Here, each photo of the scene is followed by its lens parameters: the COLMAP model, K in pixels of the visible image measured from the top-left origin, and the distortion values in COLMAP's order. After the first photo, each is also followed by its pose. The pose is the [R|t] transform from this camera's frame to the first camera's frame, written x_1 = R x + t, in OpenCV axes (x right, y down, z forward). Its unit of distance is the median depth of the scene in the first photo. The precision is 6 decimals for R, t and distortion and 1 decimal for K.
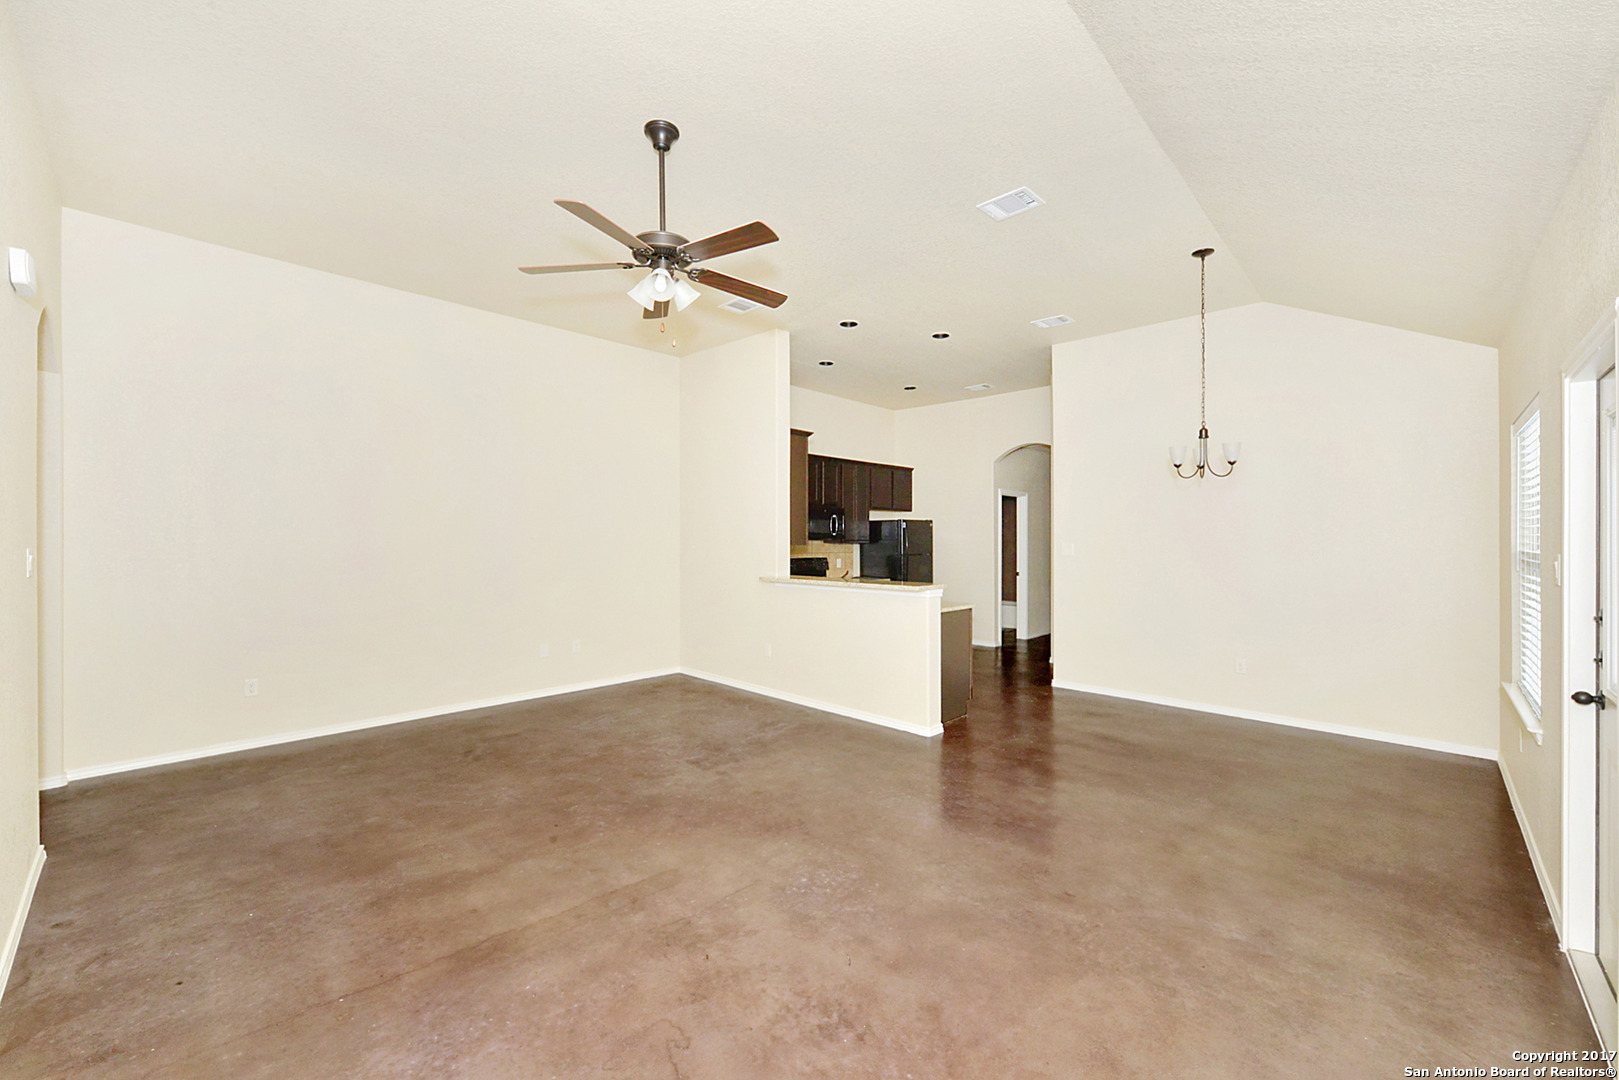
lens RADIAL K [[643.4, 0, 815.7], [0, 643.4, 527.6], [0, 0, 1]] dist [-0.006783, -0.000948]
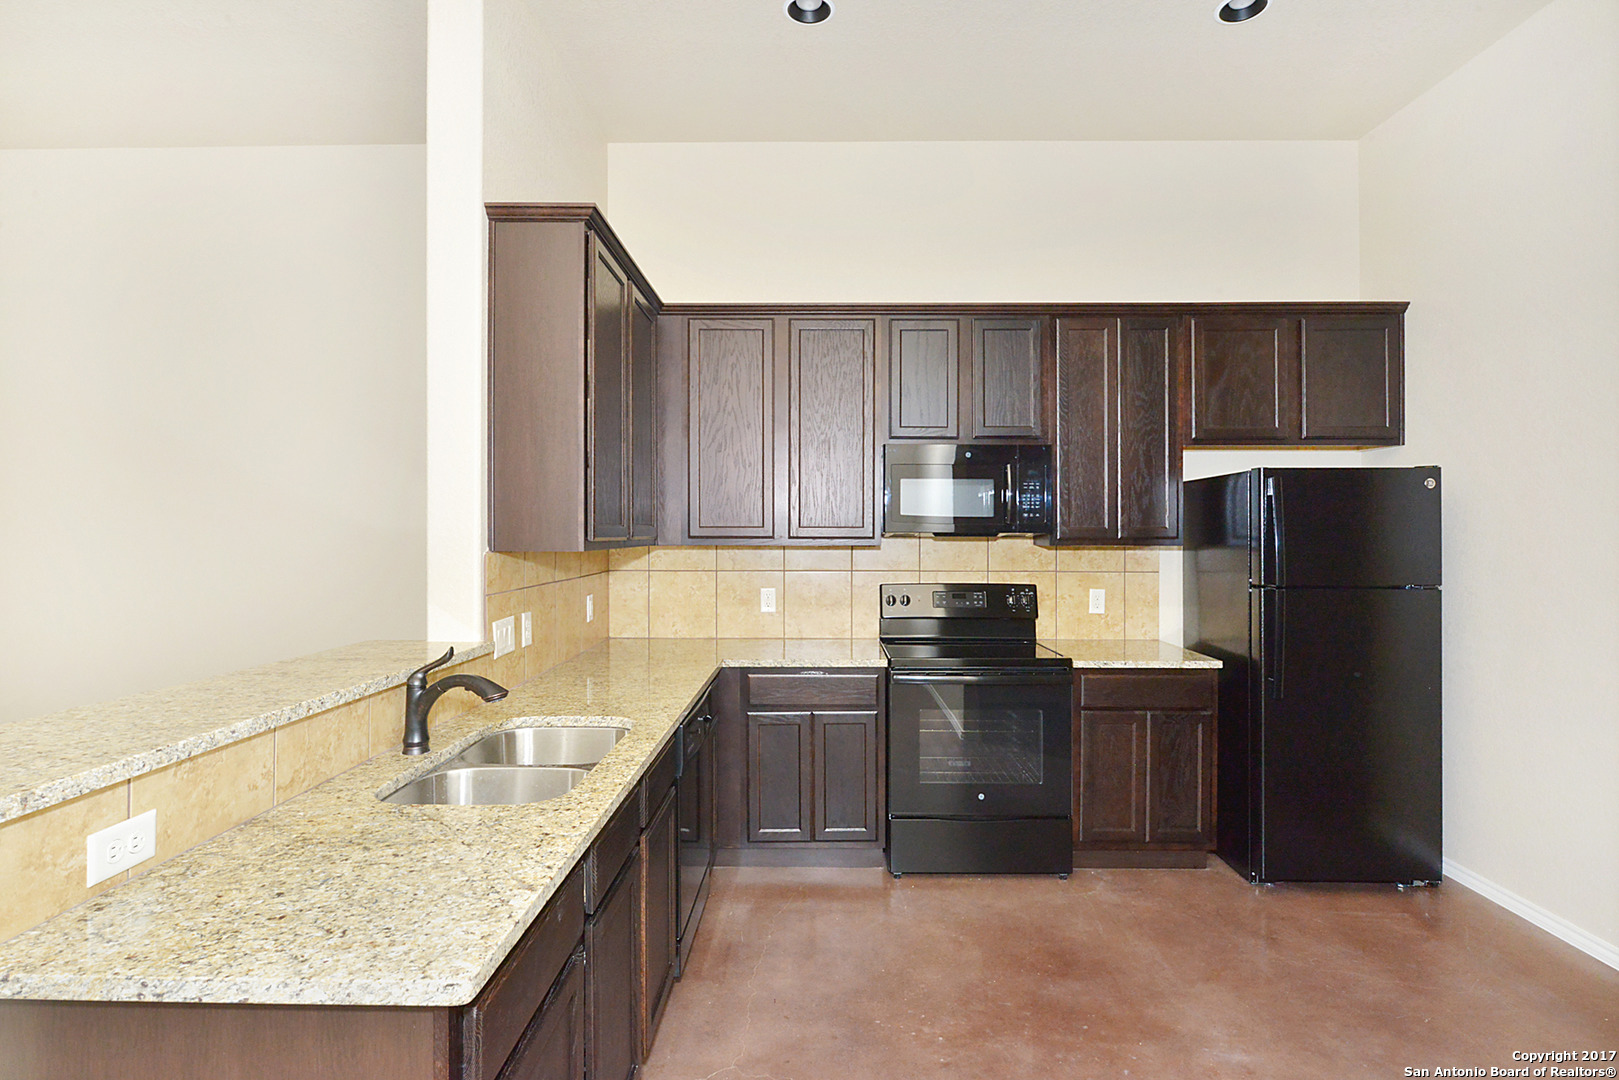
lens RADIAL K [[837.4, 0, 804.0], [0, 837.4, 537.8], [0, 0, 1]] dist [0.001914, 0.000539]
pose [[0.676797, 0.001842, -0.736168, 0.504821], [0.010850, 0.999863, 0.012477, 0.022439], [0.736090, -0.016432, 0.676684, 1.048217]]
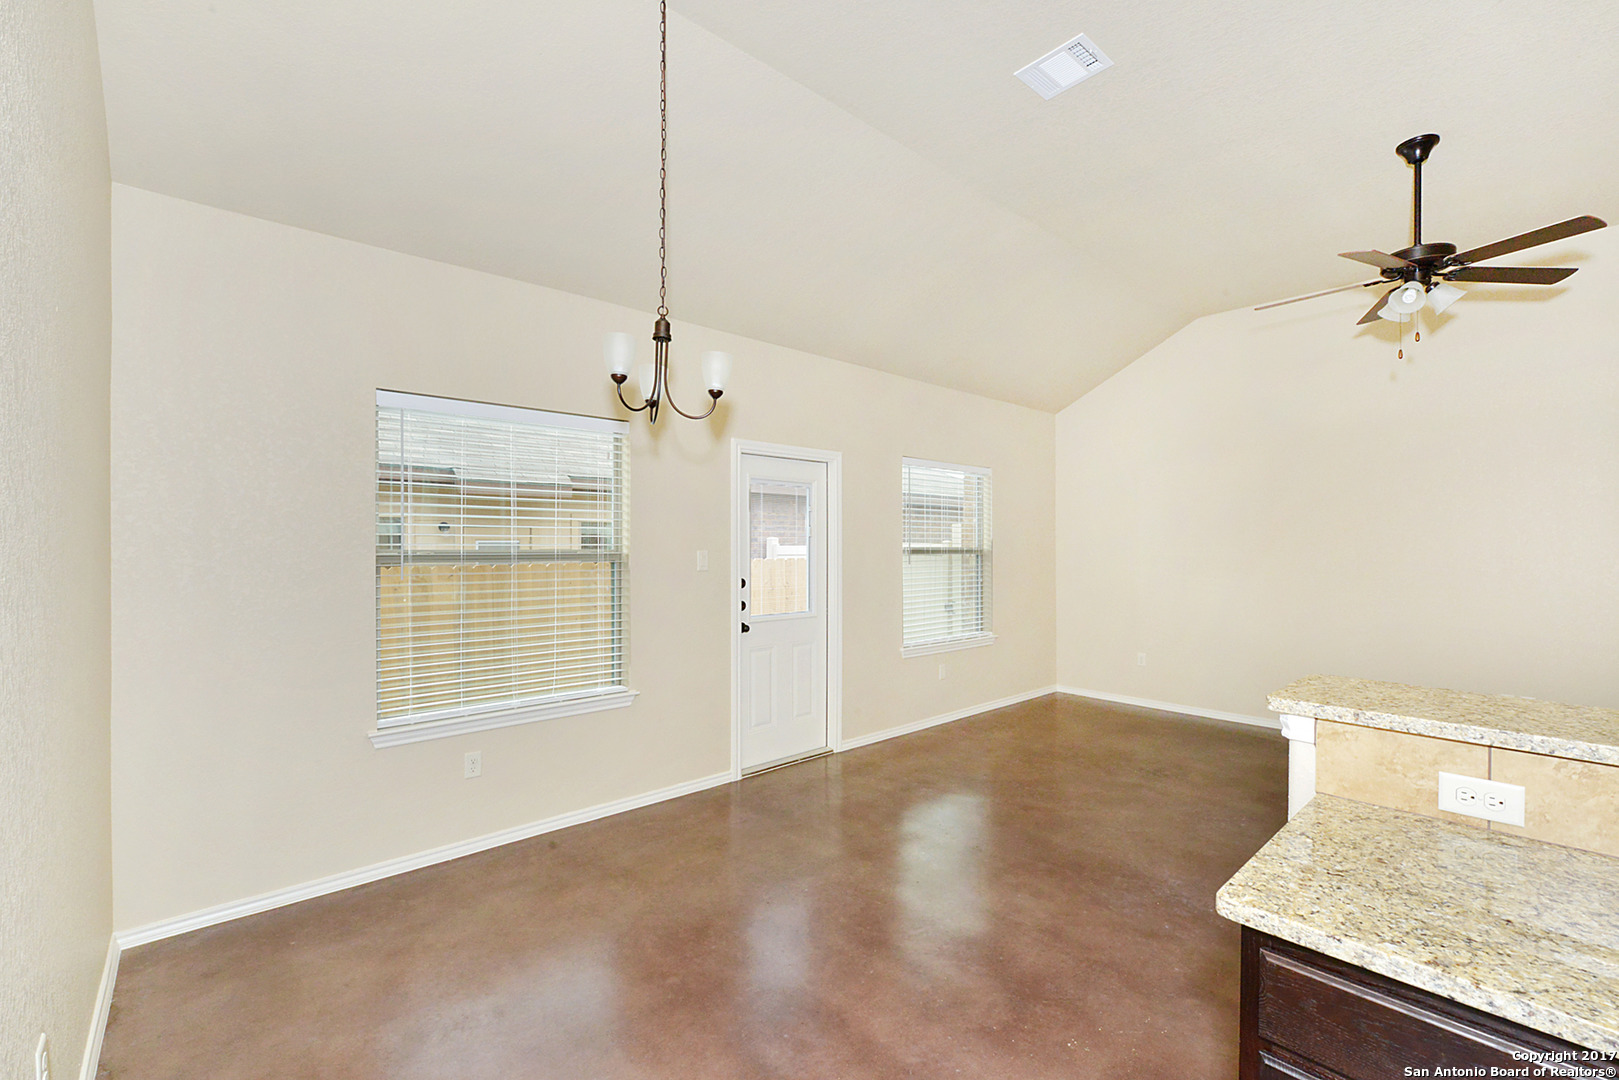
lens RADIAL K [[688.2, 0, 814.1], [0, 688.2, 543.9], [0, 0, 1]] dist [-0.004847, -0.001334]
pose [[-0.996503, -0.002250, 0.083529, 0.398206], [-0.003505, 0.999883, -0.014884, 0.025114], [-0.083486, -0.015124, -0.996394, 1.381796]]
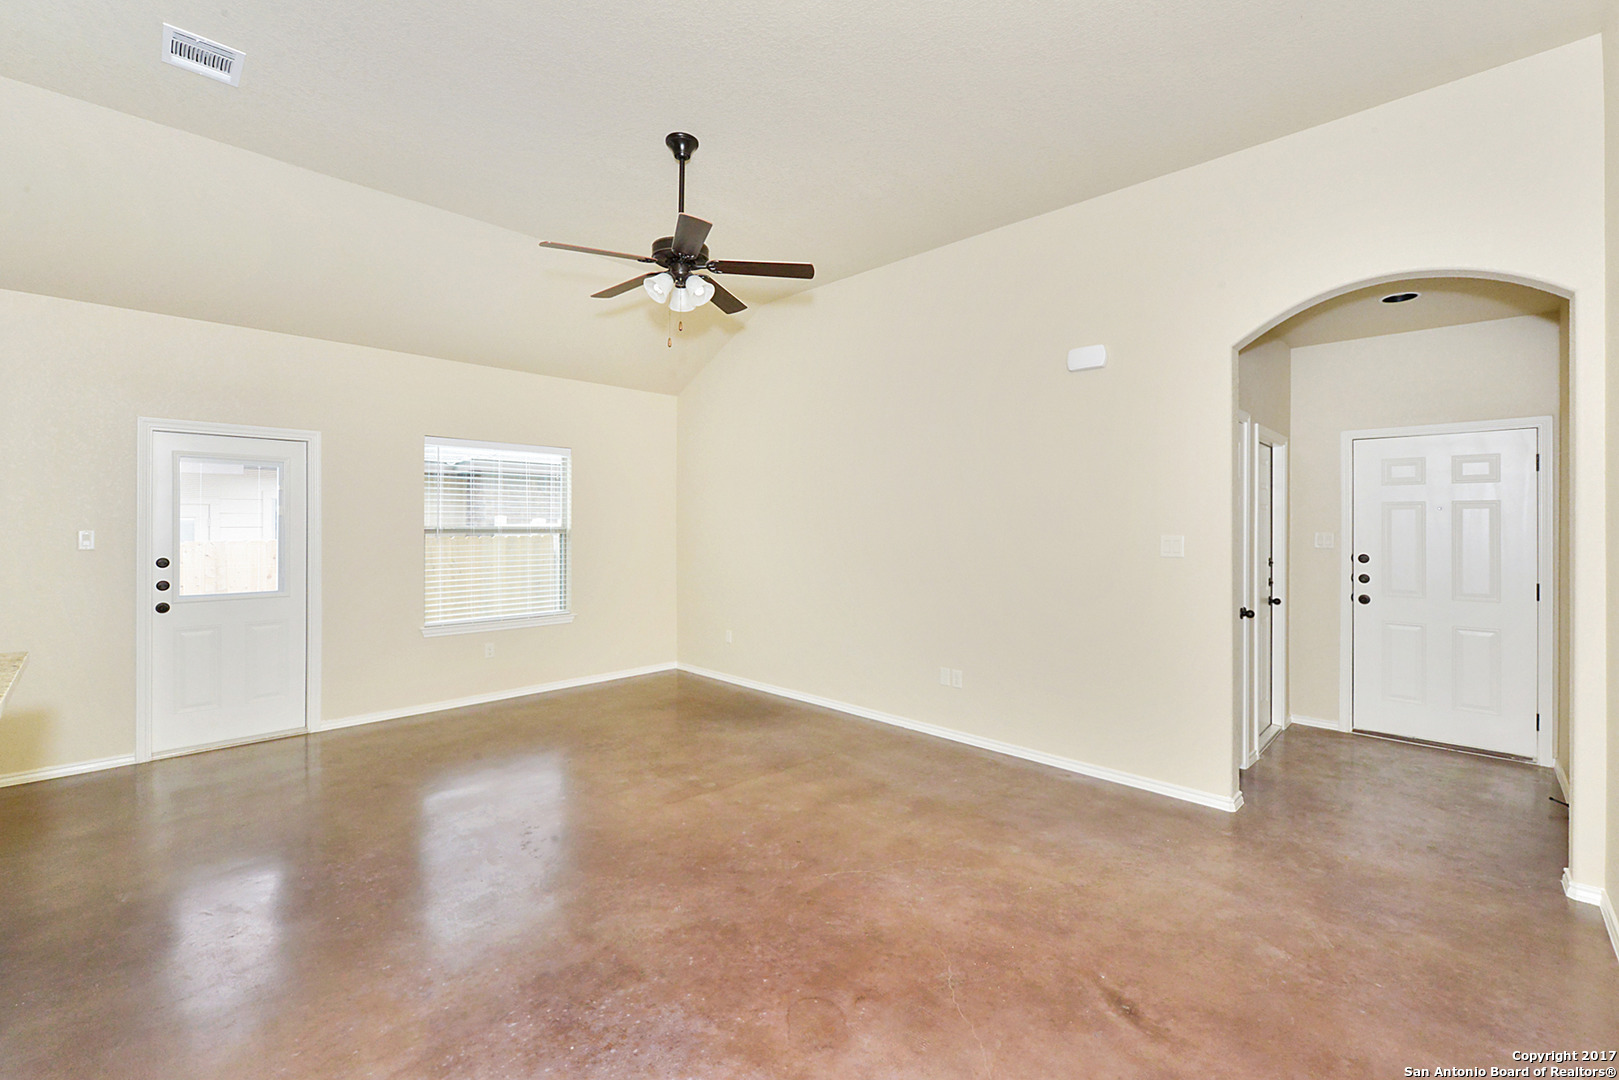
lens RADIAL K [[688.2, 0, 814.0], [0, 688.2, 524.7], [0, 0, 1]] dist [-0.004847, -0.001334]
pose [[-0.999940, -0.005370, 0.009559, -0.299293], [-0.005446, 0.999954, -0.007920, 0.016431], [-0.009516, -0.007971, -0.999923, 1.364105]]
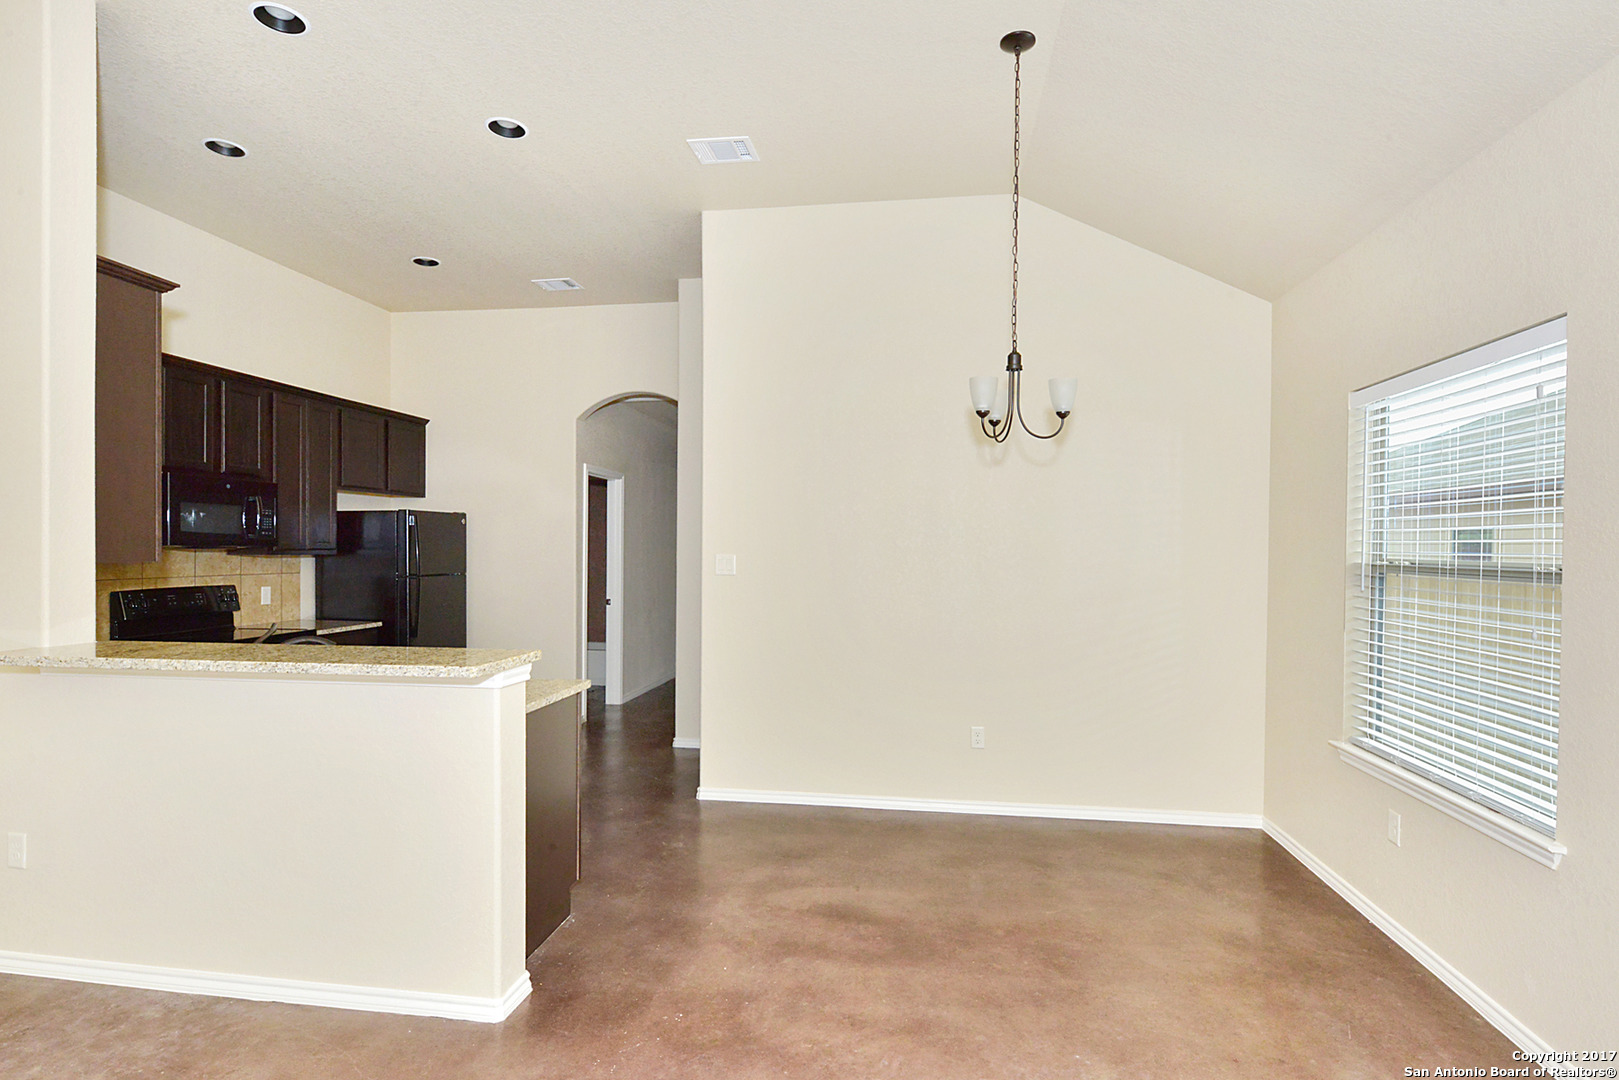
lens RADIAL K [[810.9, 0, 816.1], [0, 810.9, 548.5], [0, 0, 1]] dist [-0.002942, -0.001326]
pose [[0.815898, -0.000001, 0.578196, 0.040541], [-0.011222, 0.999812, 0.015836, 0.008692], [-0.578087, -0.019409, 0.815744, 0.463703]]
